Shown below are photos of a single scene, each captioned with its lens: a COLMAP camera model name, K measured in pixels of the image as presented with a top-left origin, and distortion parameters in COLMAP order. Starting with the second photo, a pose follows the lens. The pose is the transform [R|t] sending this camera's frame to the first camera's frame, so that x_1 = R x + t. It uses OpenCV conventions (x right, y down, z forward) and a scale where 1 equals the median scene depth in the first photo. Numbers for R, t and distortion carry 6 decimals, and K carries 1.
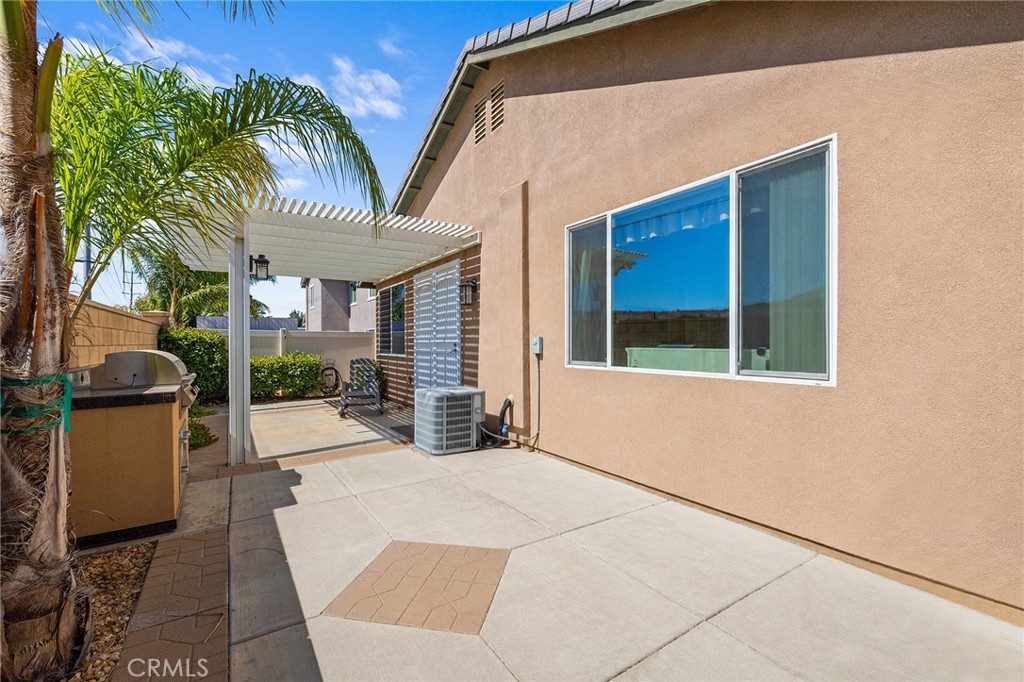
lens RADIAL K [[434.5, 0, 512.0], [0, 434.5, 341.0], [0, 0, 1]] dist [-0.000719, -0.000023]
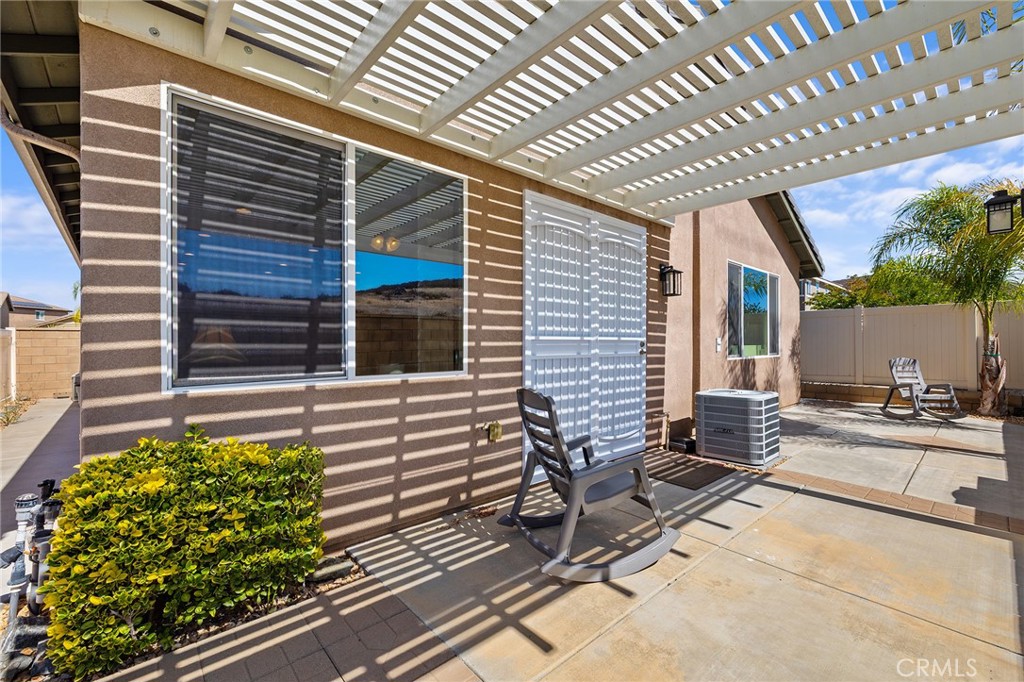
lens RADIAL K [[434.5, 0, 512.0], [0, 434.5, 341.0], [0, 0, 1]] dist [-0.000719, -0.000023]
pose [[-0.137328, 0.018938, 0.990345, -0.824307], [0.002644, 0.999821, -0.018752, 0.015557], [-0.990522, 0.000044, -0.137354, 1.336073]]
